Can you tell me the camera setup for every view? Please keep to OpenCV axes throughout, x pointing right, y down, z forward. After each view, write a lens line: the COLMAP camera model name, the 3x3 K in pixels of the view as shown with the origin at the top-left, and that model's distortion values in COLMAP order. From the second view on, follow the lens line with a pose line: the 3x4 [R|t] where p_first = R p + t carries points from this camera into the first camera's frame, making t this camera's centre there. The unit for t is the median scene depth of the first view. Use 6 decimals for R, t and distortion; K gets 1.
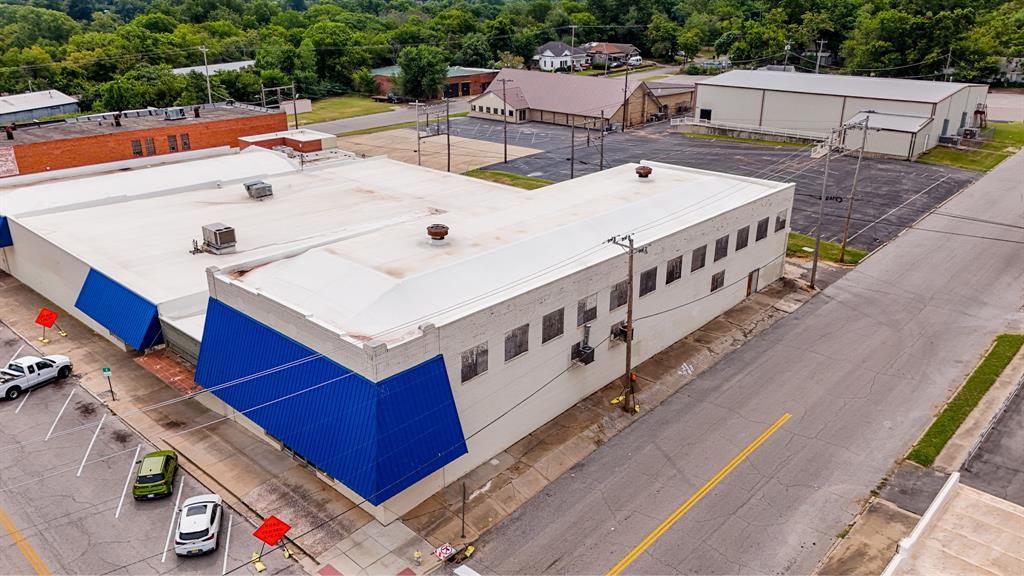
lens RADIAL K [[742.0, 0, 505.3], [0, 742.0, 290.3], [0, 0, 1]] dist [0.053275, -0.042627]
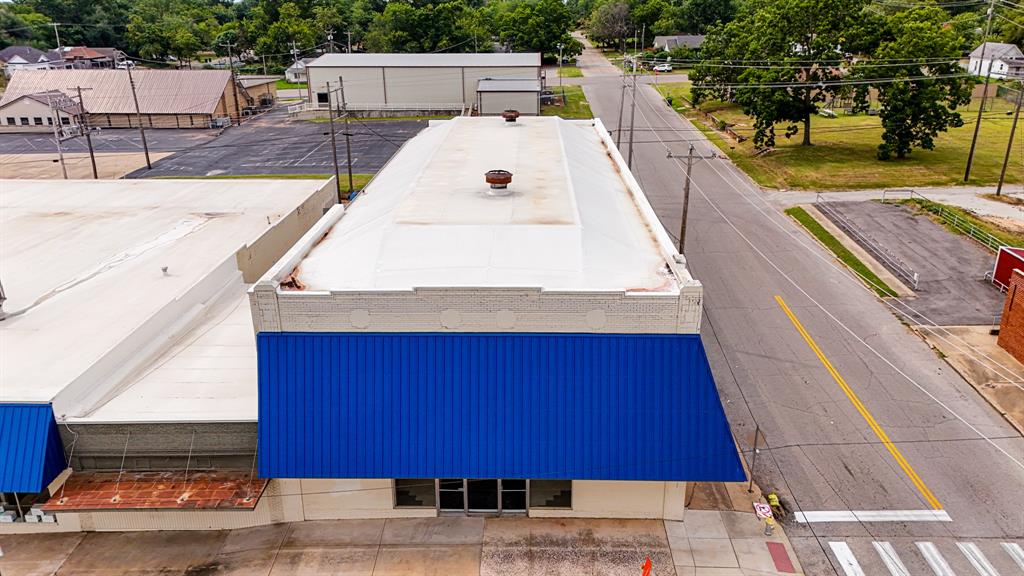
lens RADIAL K [[742.0, 0, 510.9], [0, 742.0, 287.2], [0, 0, 1]] dist [0.053275, -0.042627]
pose [[0.753818, -0.236665, 0.612983, -0.438410], [0.248997, 0.966196, 0.066830, -0.012694], [-0.608078, 0.102253, 0.787265, 0.280590]]
